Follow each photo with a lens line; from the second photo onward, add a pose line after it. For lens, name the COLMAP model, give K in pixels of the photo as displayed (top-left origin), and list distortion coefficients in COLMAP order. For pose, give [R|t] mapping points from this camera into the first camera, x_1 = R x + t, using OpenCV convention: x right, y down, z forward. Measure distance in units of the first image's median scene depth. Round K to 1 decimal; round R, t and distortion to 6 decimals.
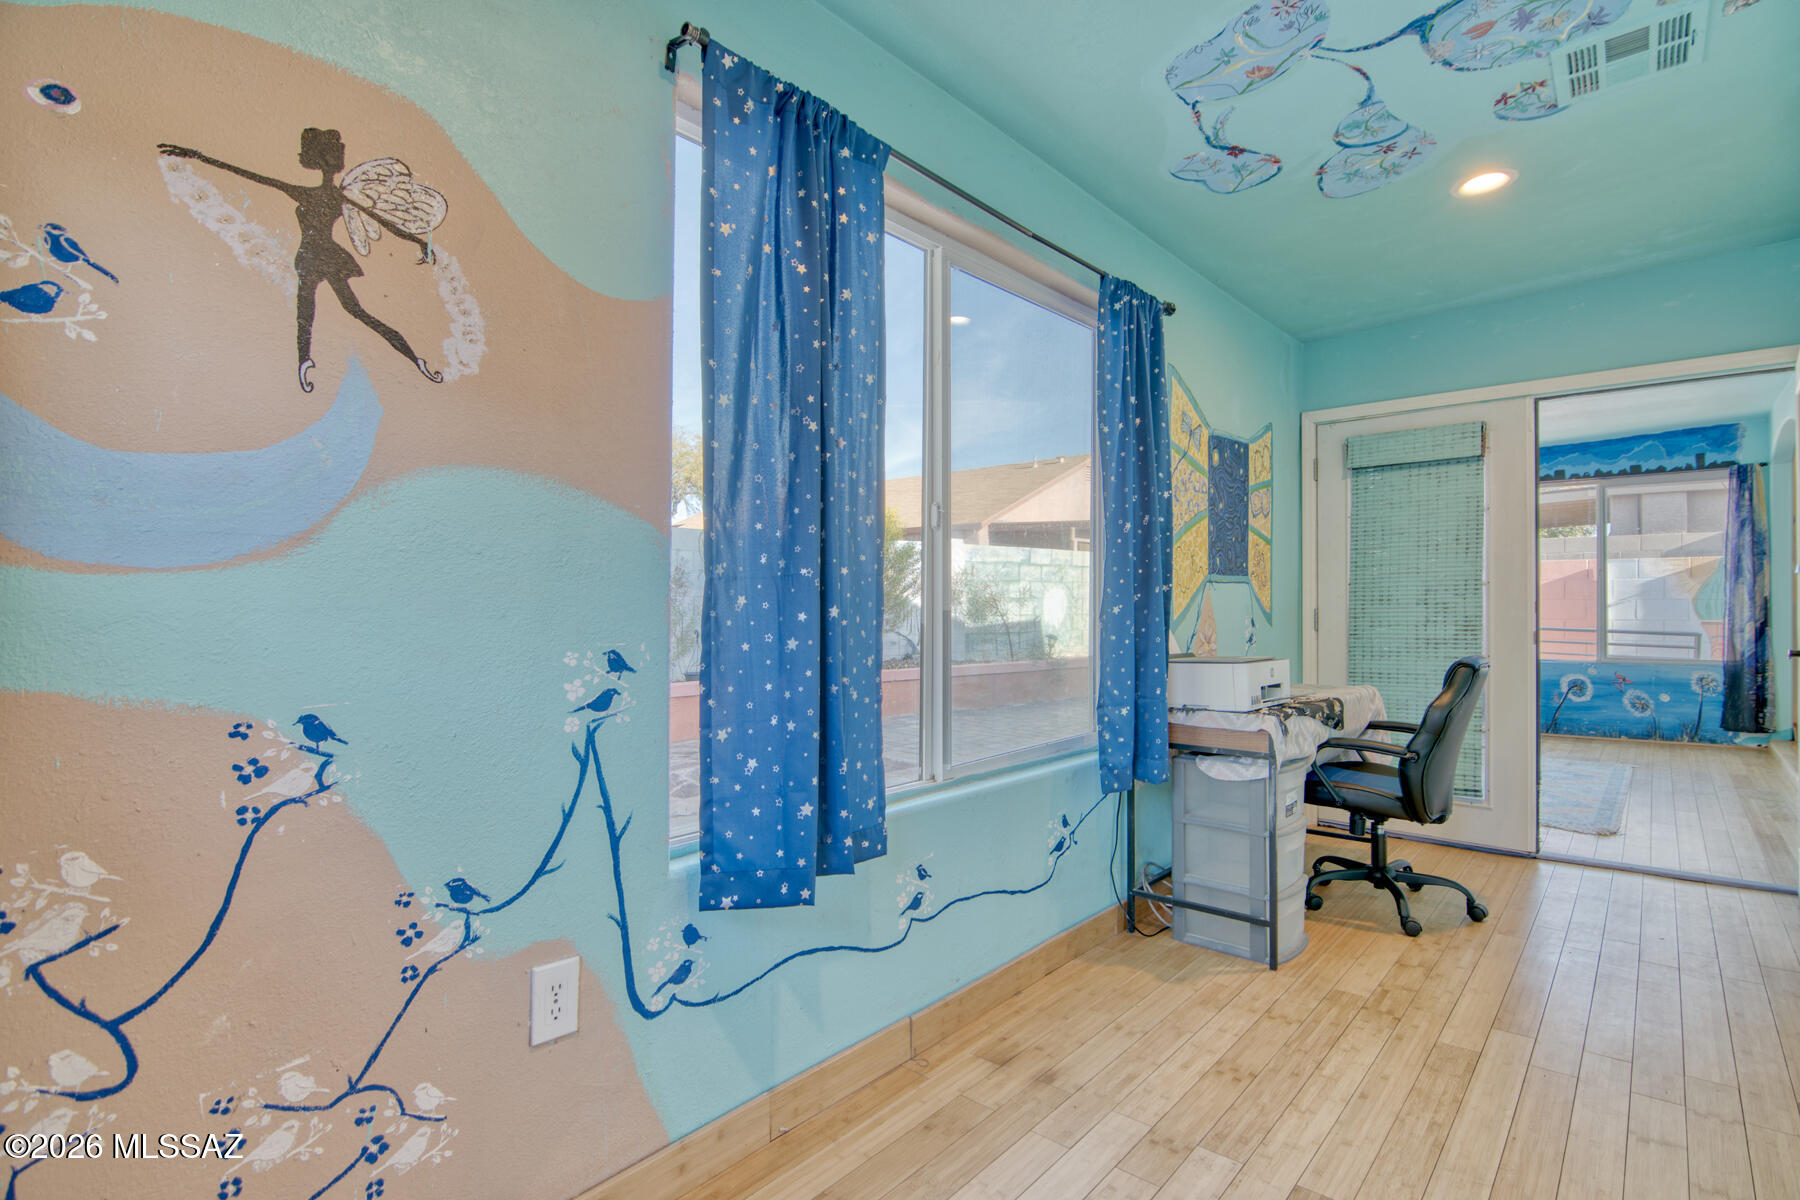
lens RADIAL K [[868.3, 0, 900.0], [0, 868.3, 600.0], [0, 0, 1]] dist [-0.000811, -0.014094]
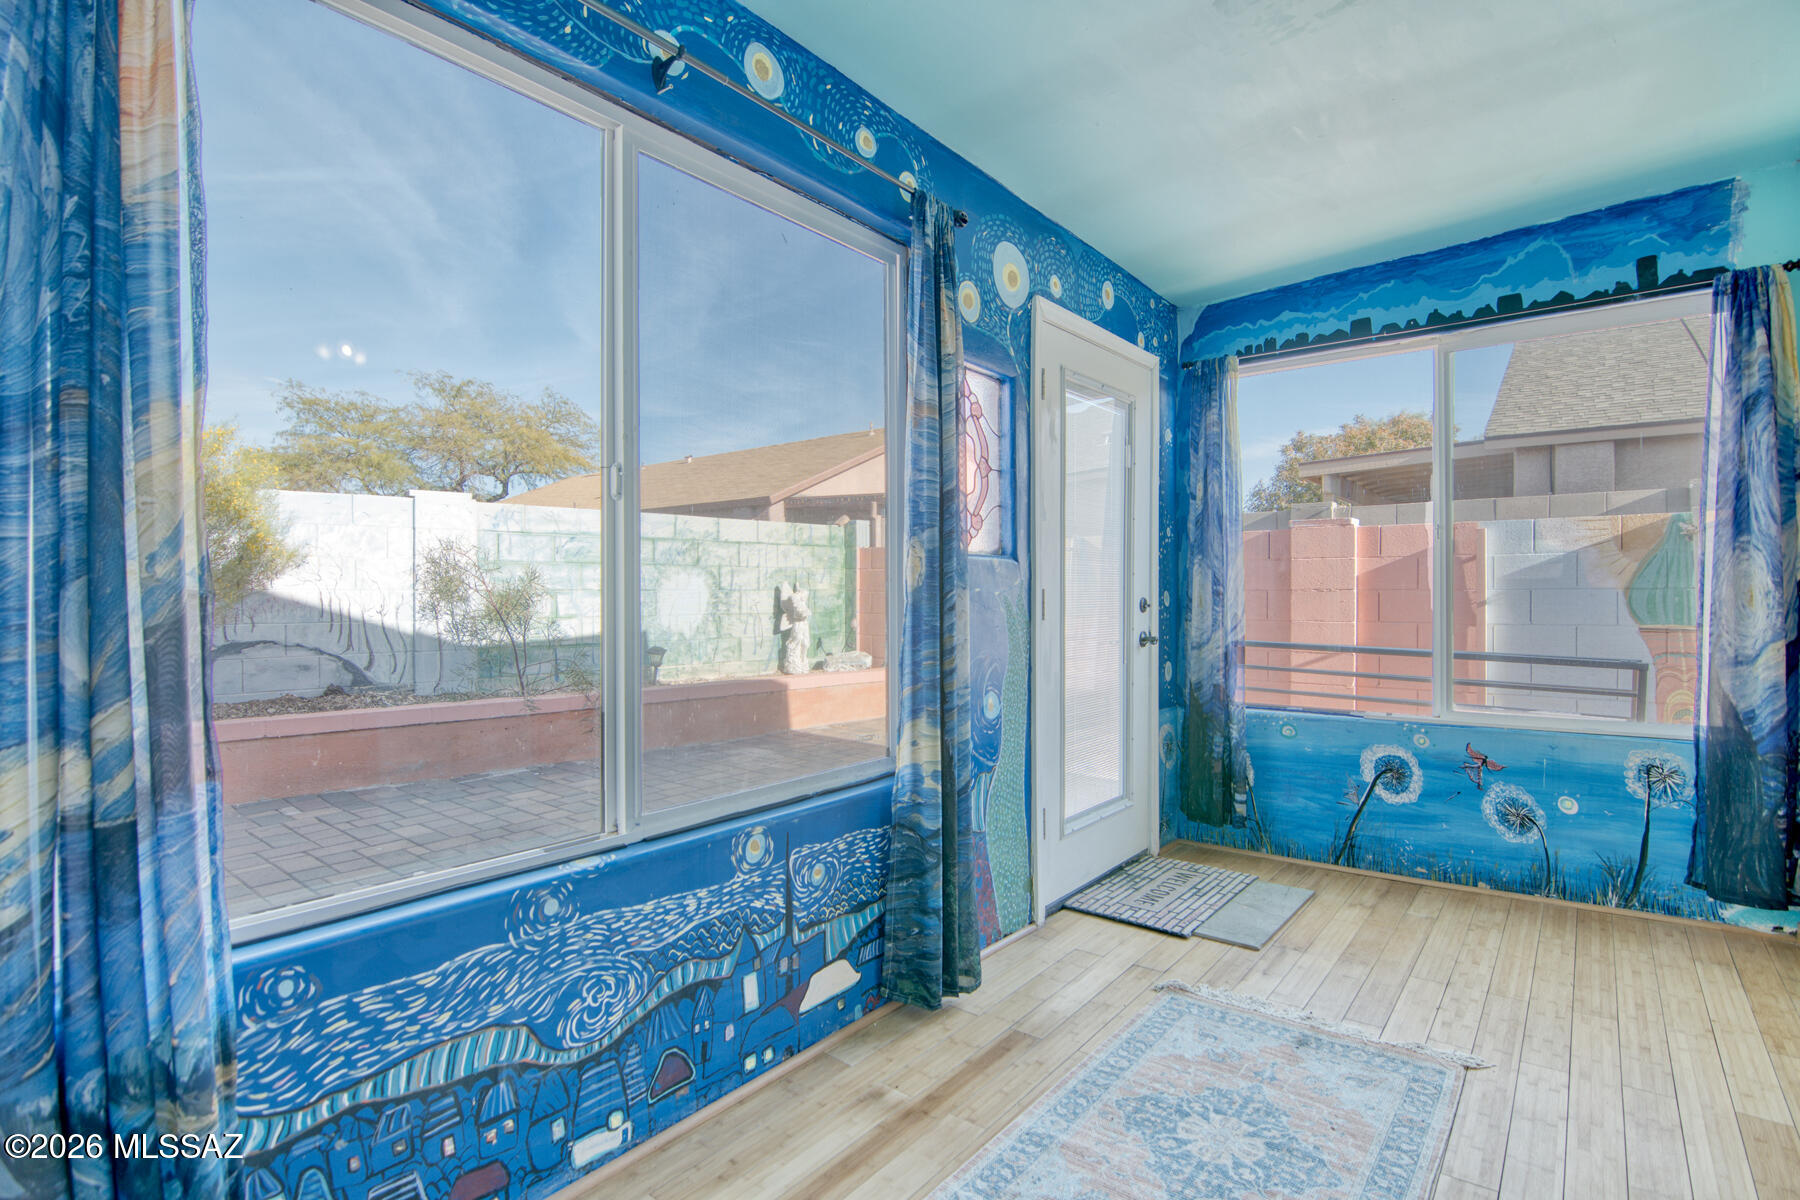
lens RADIAL K [[863.5, 0, 903.1], [0, 863.5, 602.4], [0, 0, 1]] dist [-0.003091, -0.013932]
pose [[0.998719, -0.003646, 0.050460, 0.506092], [0.003072, 0.999930, 0.011438, 0.000547], [-0.050498, -0.011268, 0.998661, 0.556262]]
